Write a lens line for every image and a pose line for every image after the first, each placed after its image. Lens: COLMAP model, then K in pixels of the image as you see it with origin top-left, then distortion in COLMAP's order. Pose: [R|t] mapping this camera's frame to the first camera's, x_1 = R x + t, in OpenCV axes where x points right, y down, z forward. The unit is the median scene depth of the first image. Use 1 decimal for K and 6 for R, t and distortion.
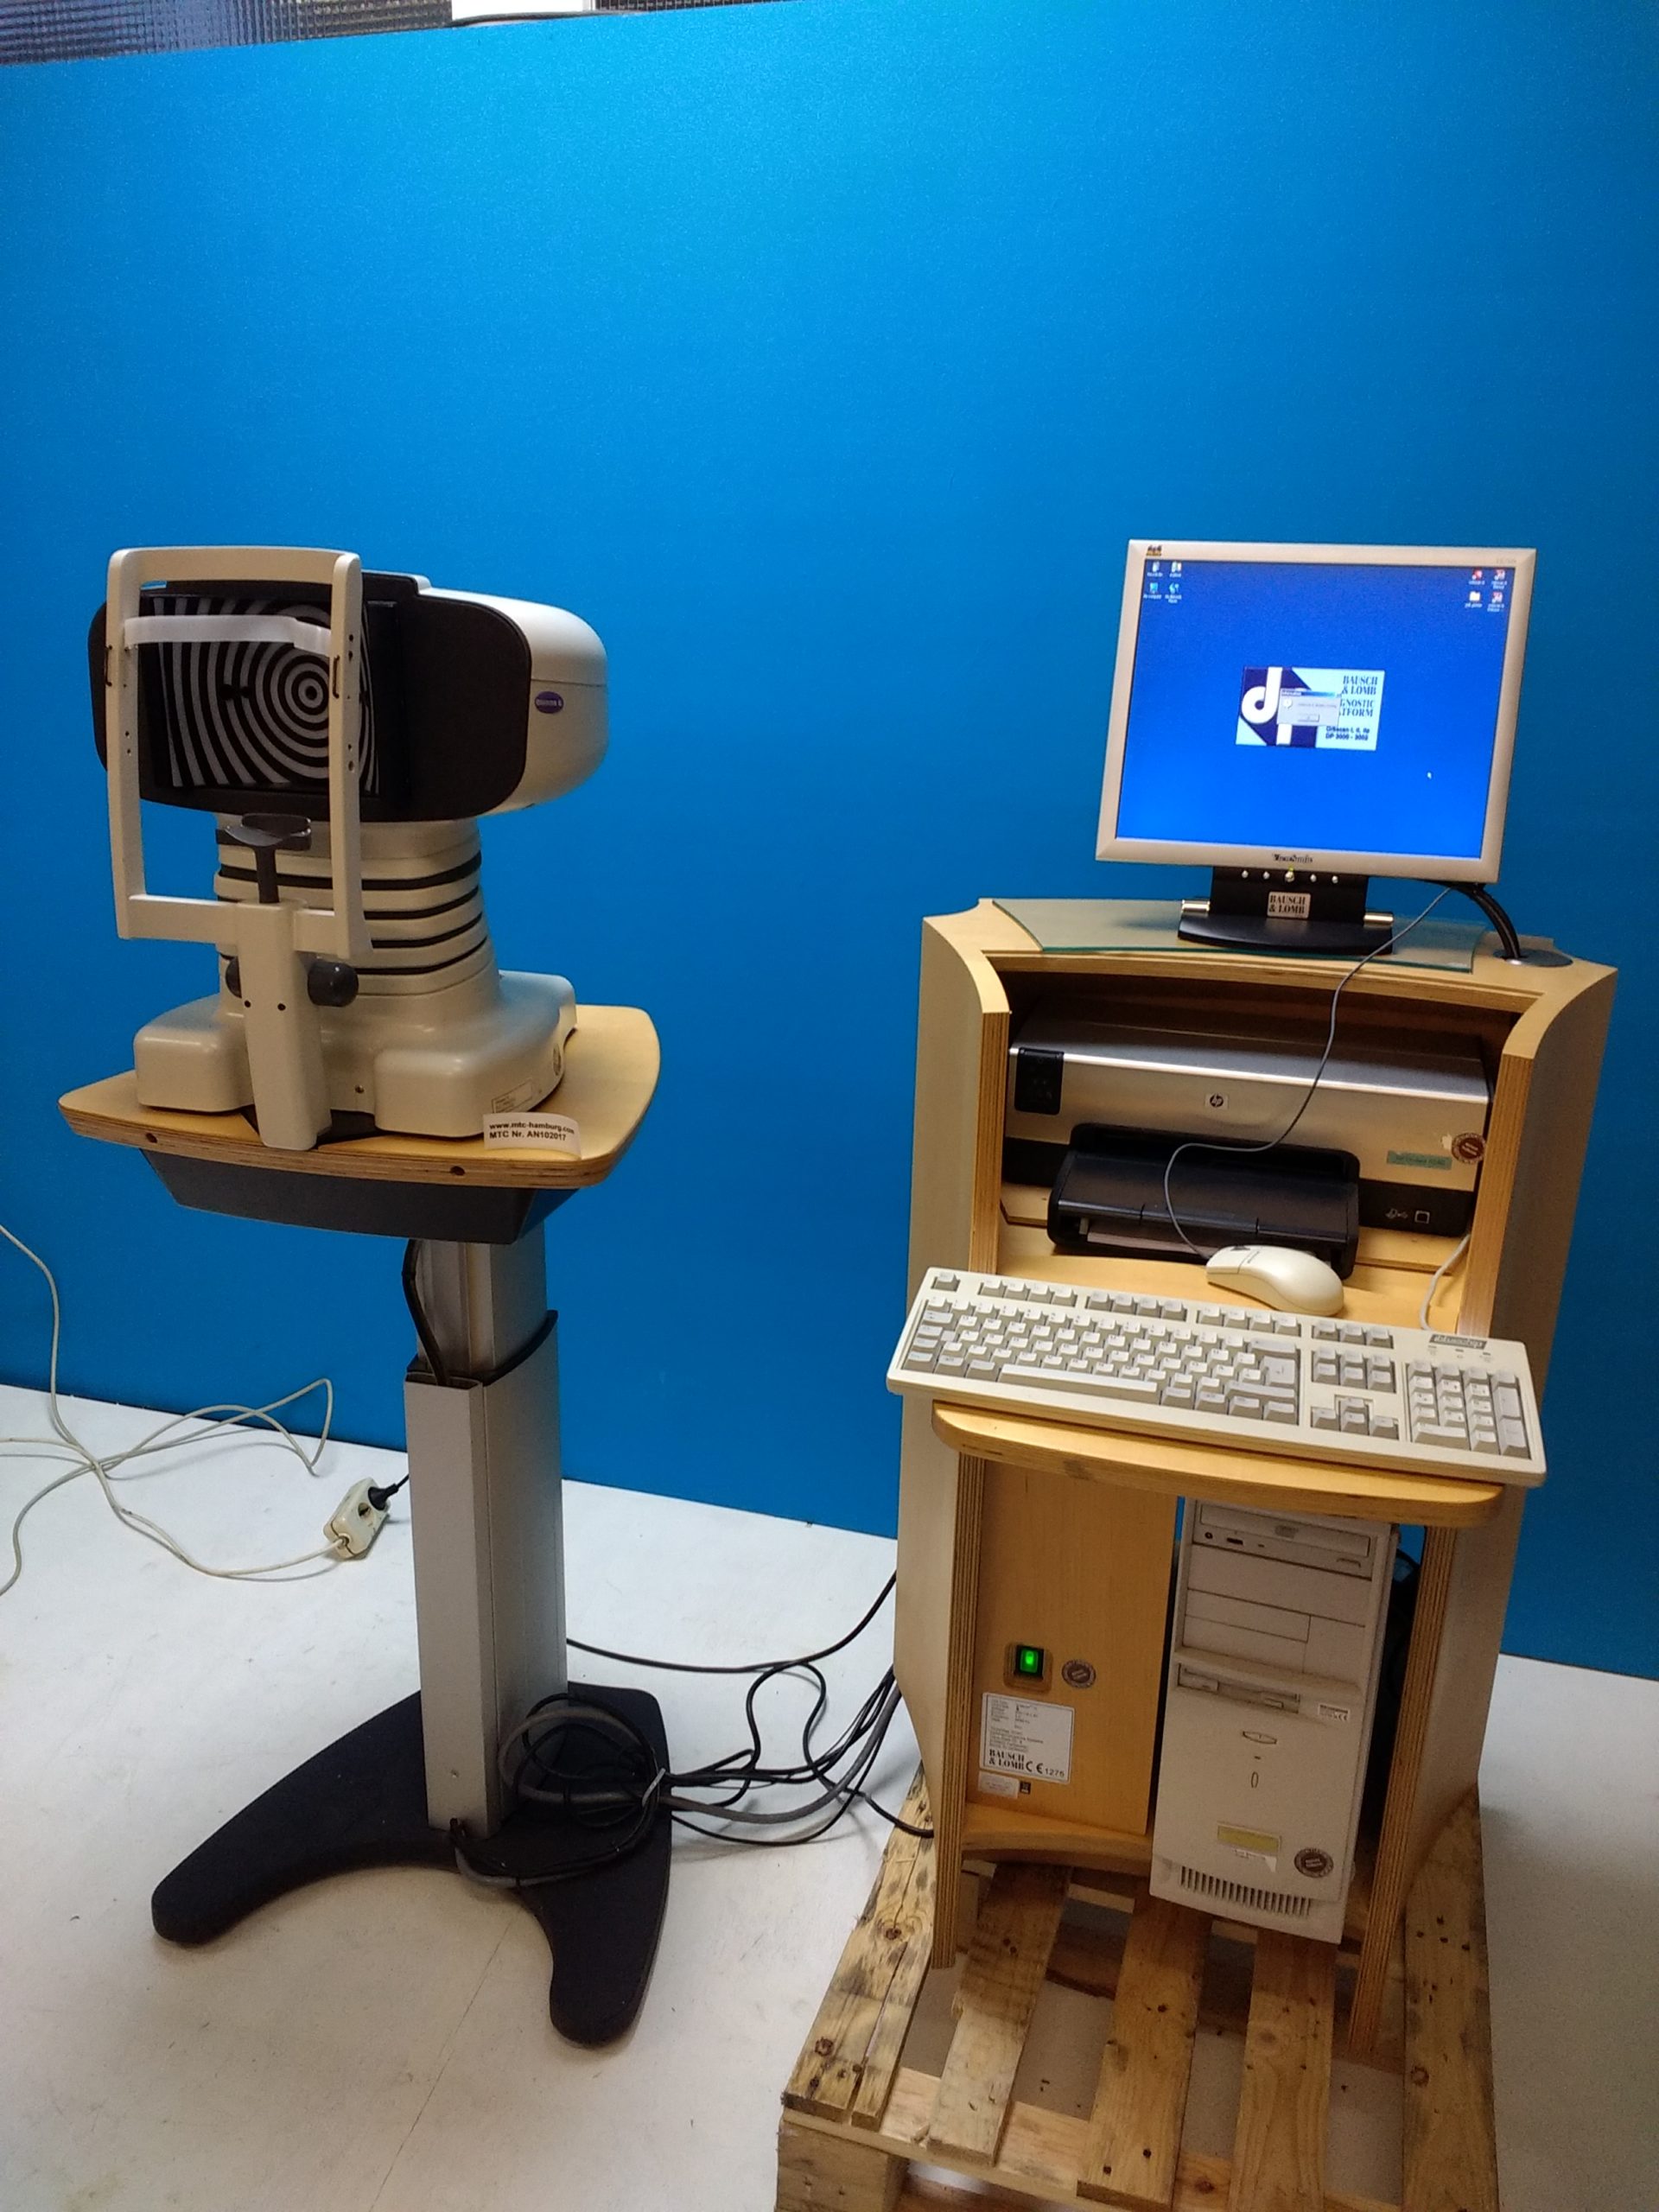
lens RADIAL K [[1779.9, 0, 829.5], [0, 1779.9, 1106.0], [0, 0, 1]] dist [0.087254, -0.157461]
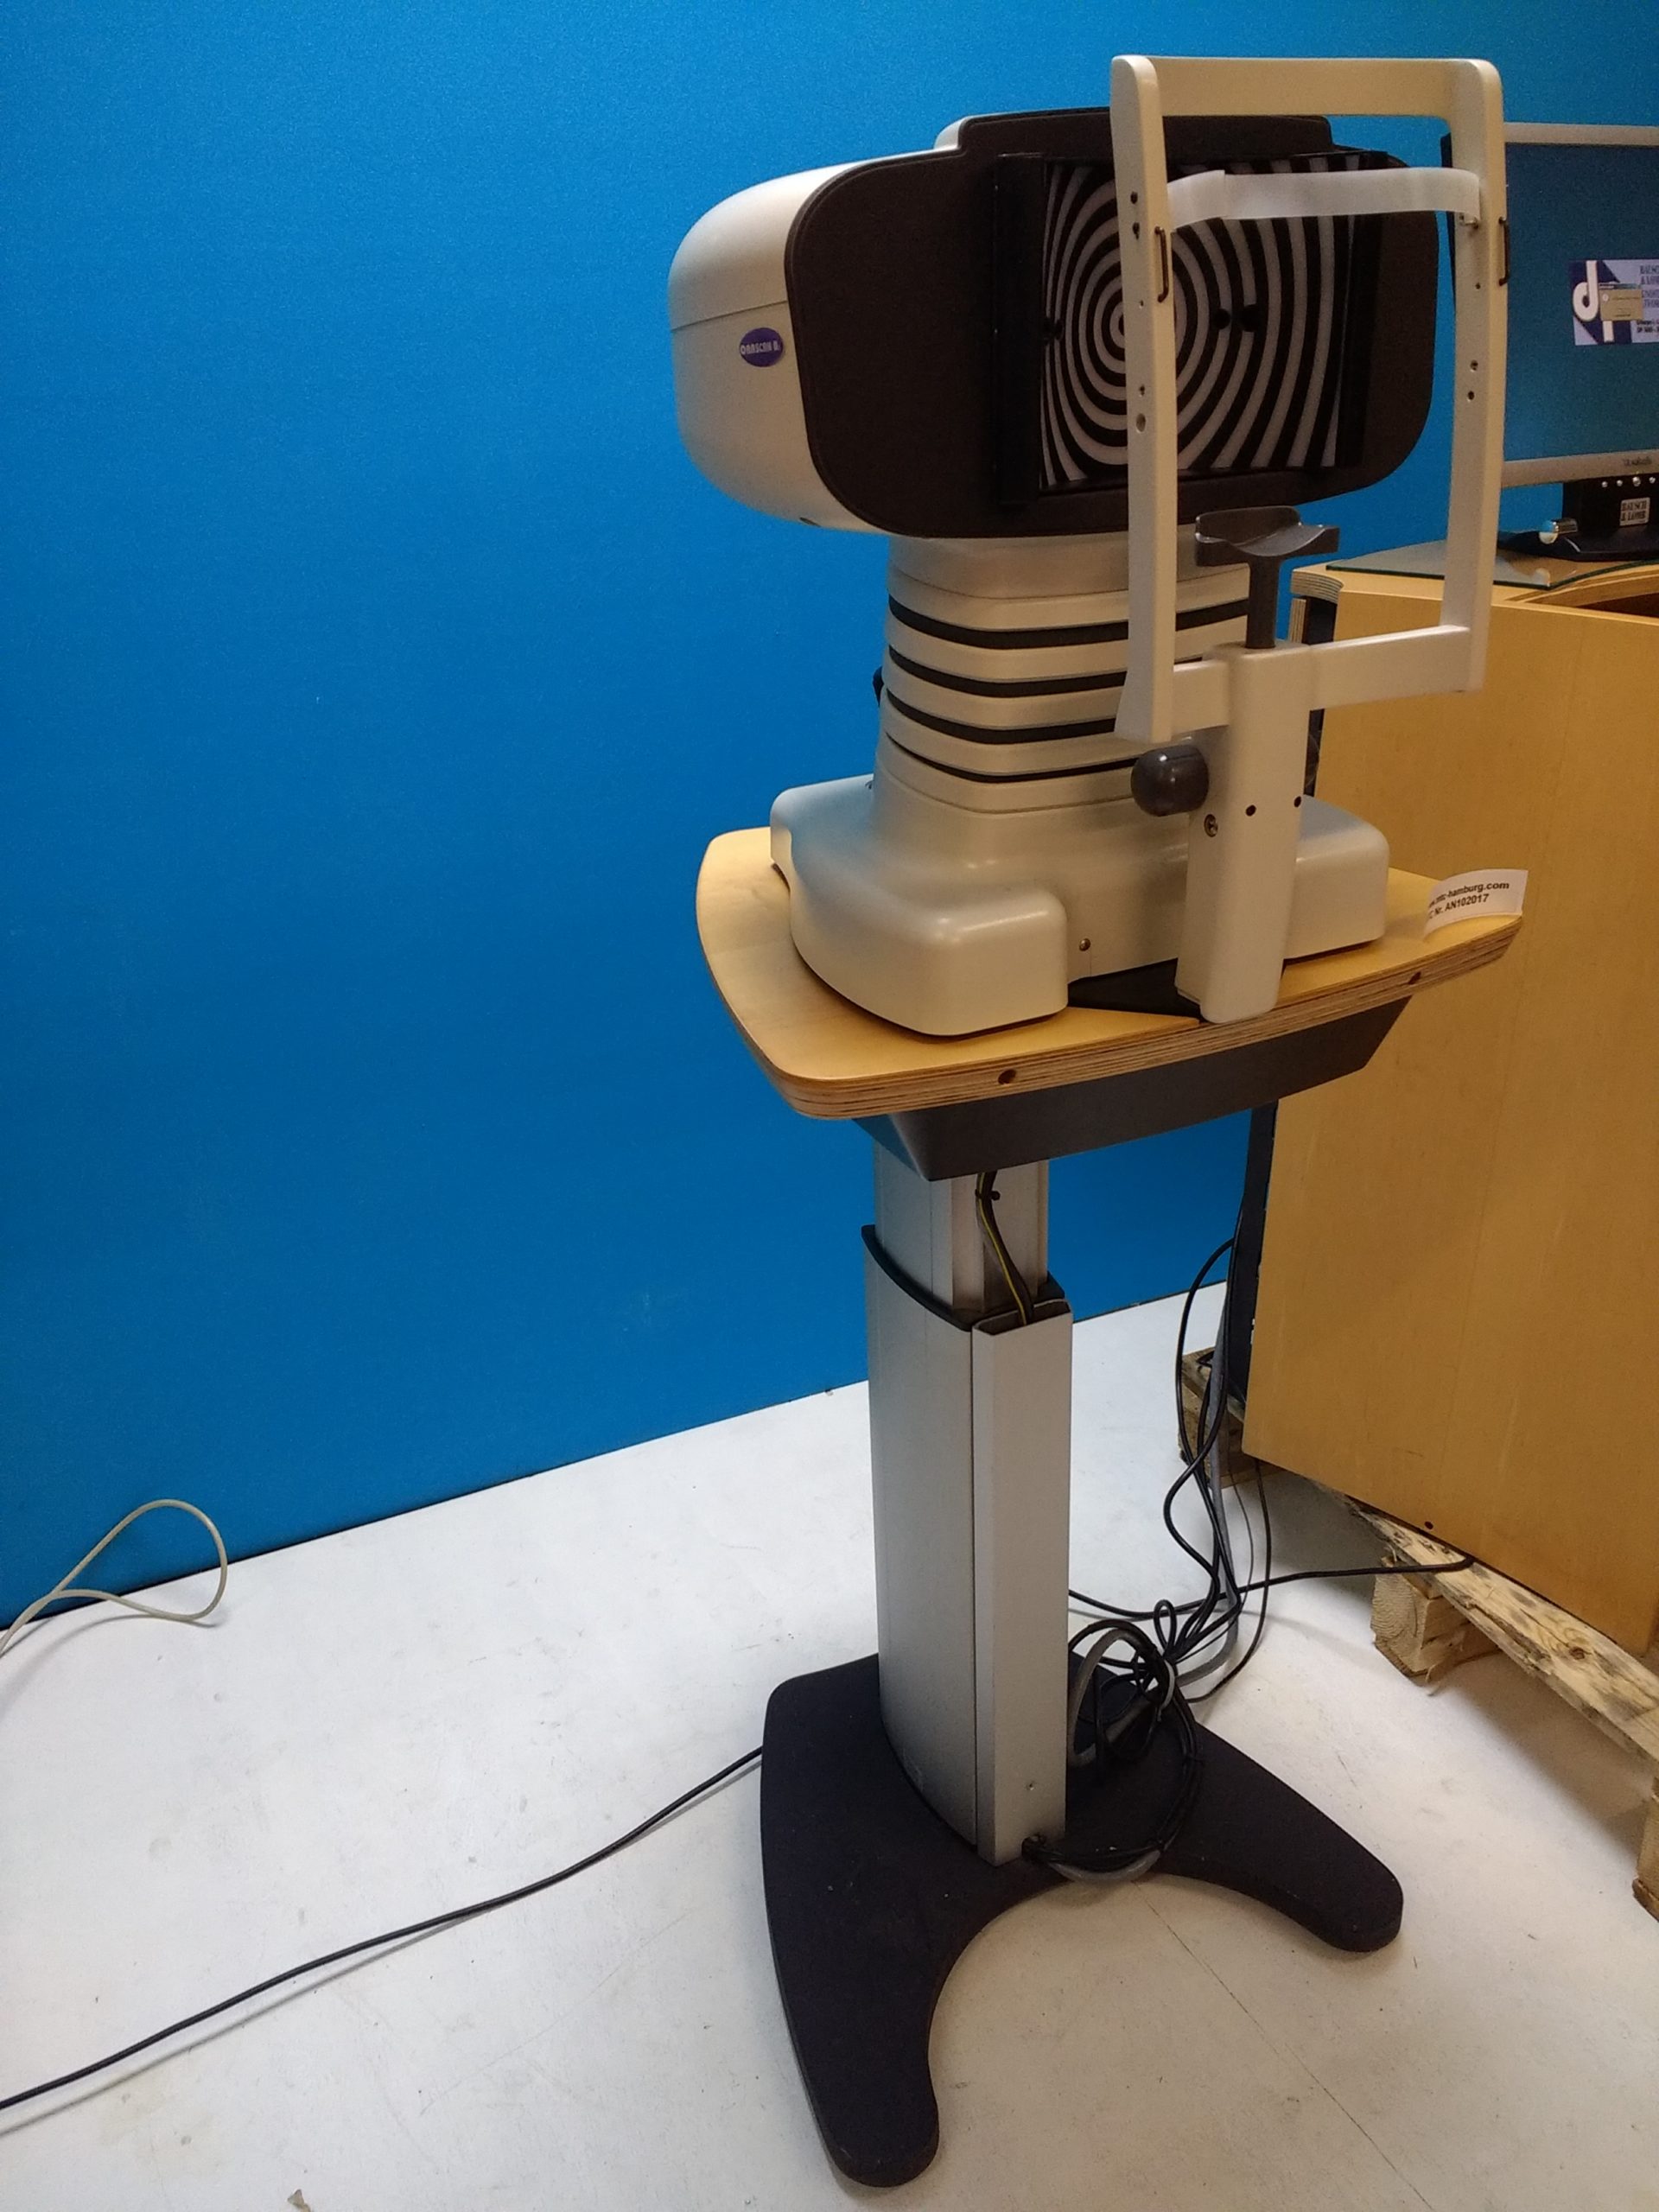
lens RADIAL K [[1779.9, 0, 829.5], [0, 1779.9, 1106.0], [0, 0, 1]] dist [0.087254, -0.157461]
pose [[0.746645, -0.314331, 0.586273, -0.748201], [0.245633, 0.949310, 0.196149, -0.105368], [-0.618211, -0.002446, 0.786008, 0.501930]]
